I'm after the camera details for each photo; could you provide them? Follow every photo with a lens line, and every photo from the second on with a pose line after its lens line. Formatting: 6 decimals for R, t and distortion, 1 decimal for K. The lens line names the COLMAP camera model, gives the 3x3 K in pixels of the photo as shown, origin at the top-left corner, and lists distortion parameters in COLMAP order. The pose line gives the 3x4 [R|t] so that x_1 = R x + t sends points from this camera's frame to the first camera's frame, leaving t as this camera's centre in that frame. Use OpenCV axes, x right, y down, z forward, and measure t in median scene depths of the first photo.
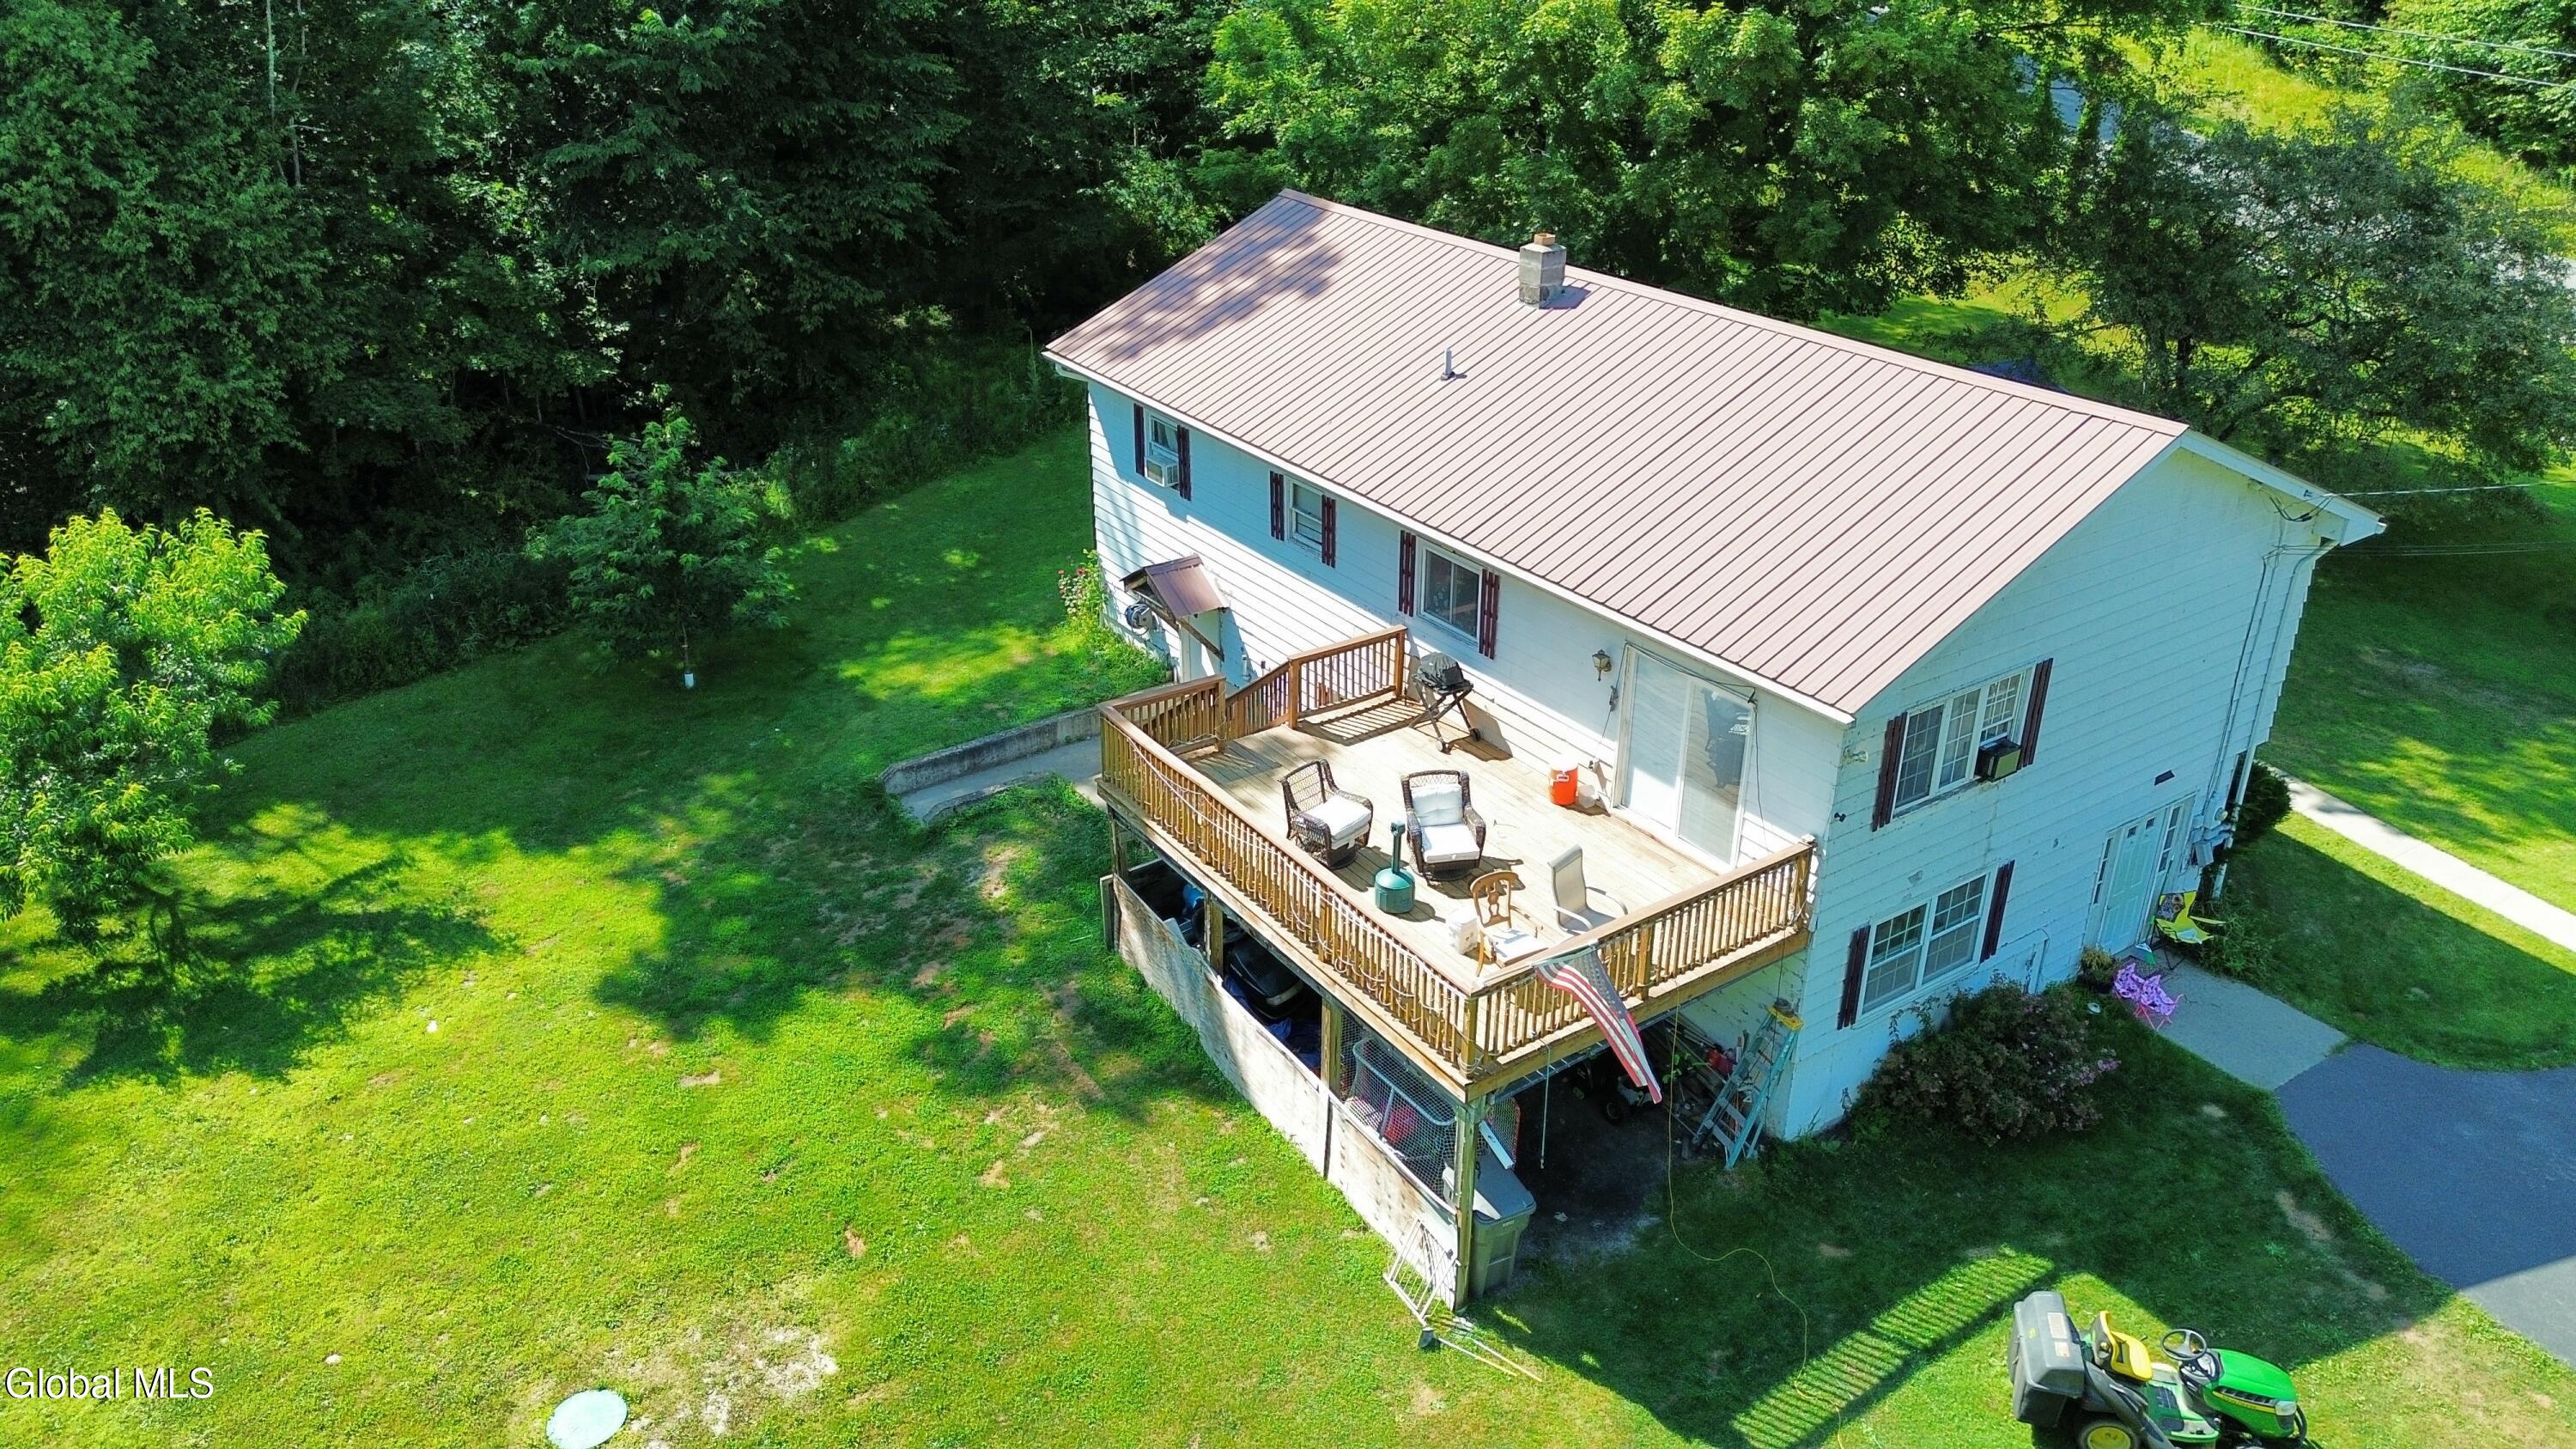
lens RADIAL K [[1810.3, 0, 1273.5], [0, 1810.3, 726.3], [0, 0, 1]] dist [0.050667, -0.043581]
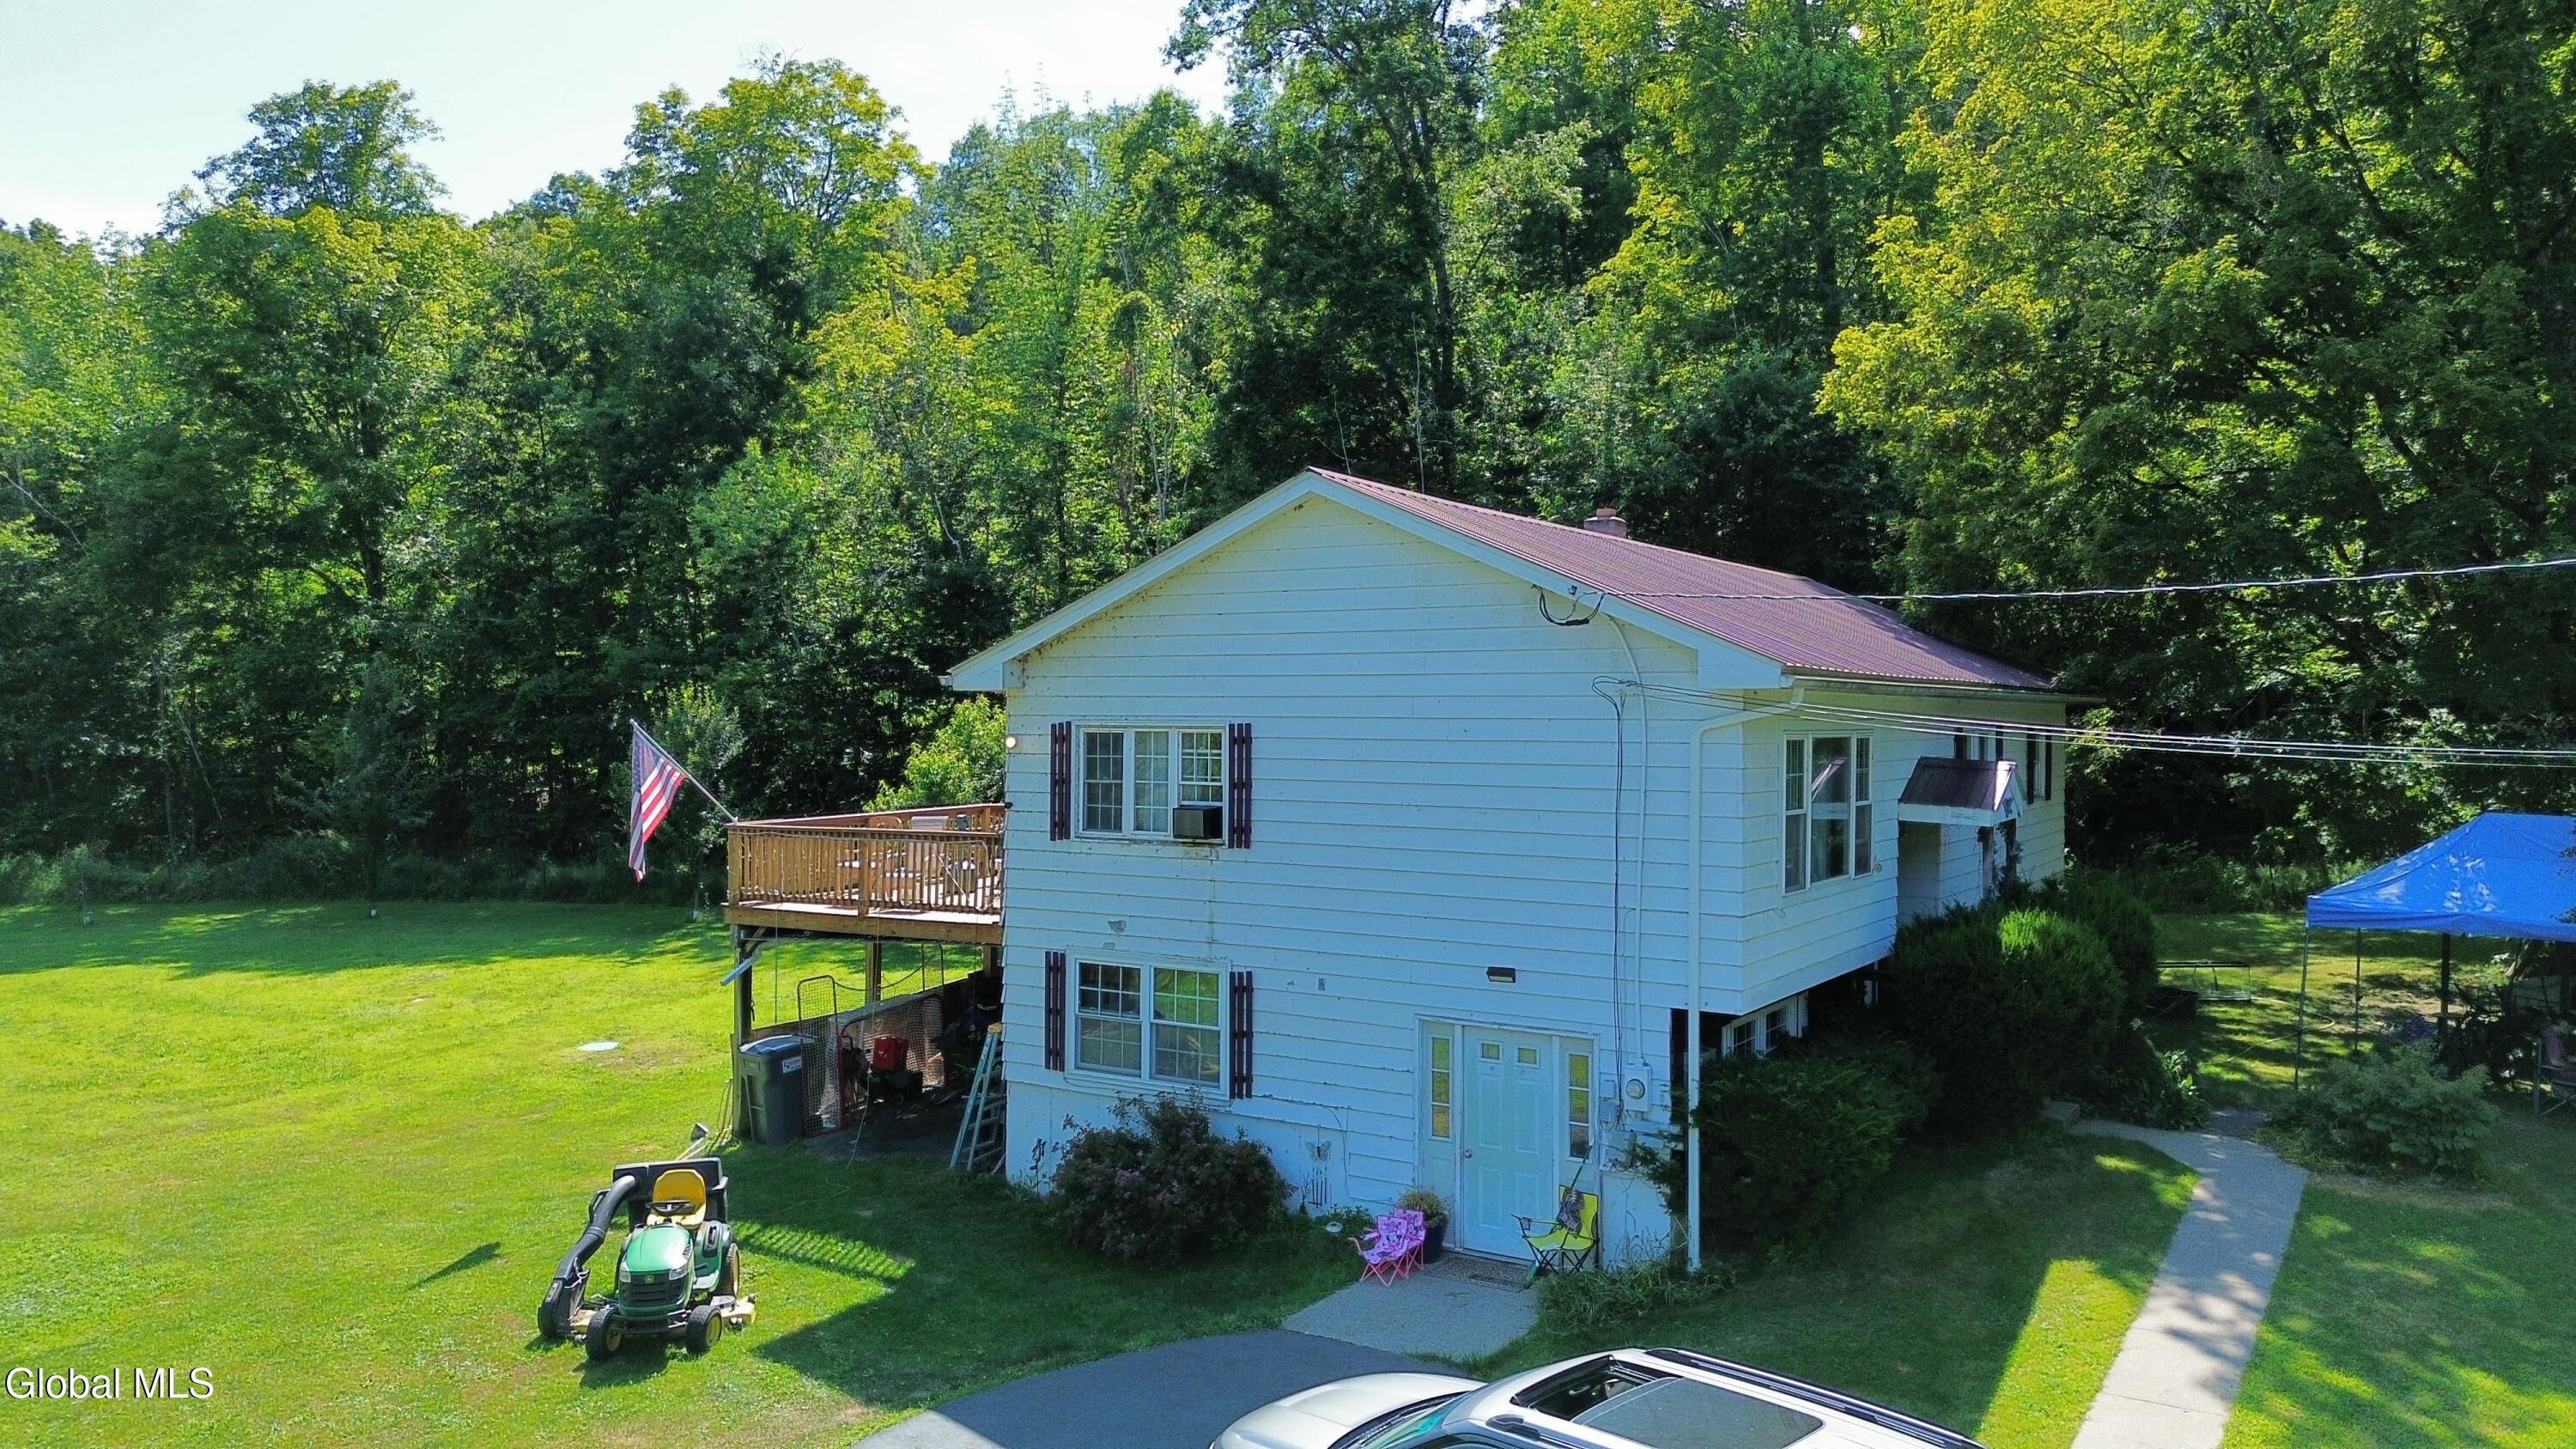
lens RADIAL K [[1810.3, 0, 1301.5], [0, 1810.3, 720.7], [0, 0, 1]] dist [0.050667, -0.043581]
pose [[0.421183, 0.014928, -0.906853, 1.142129], [-0.410665, 0.894638, -0.176004, 0.102189], [0.808677, 0.446543, 0.382937, 0.588219]]
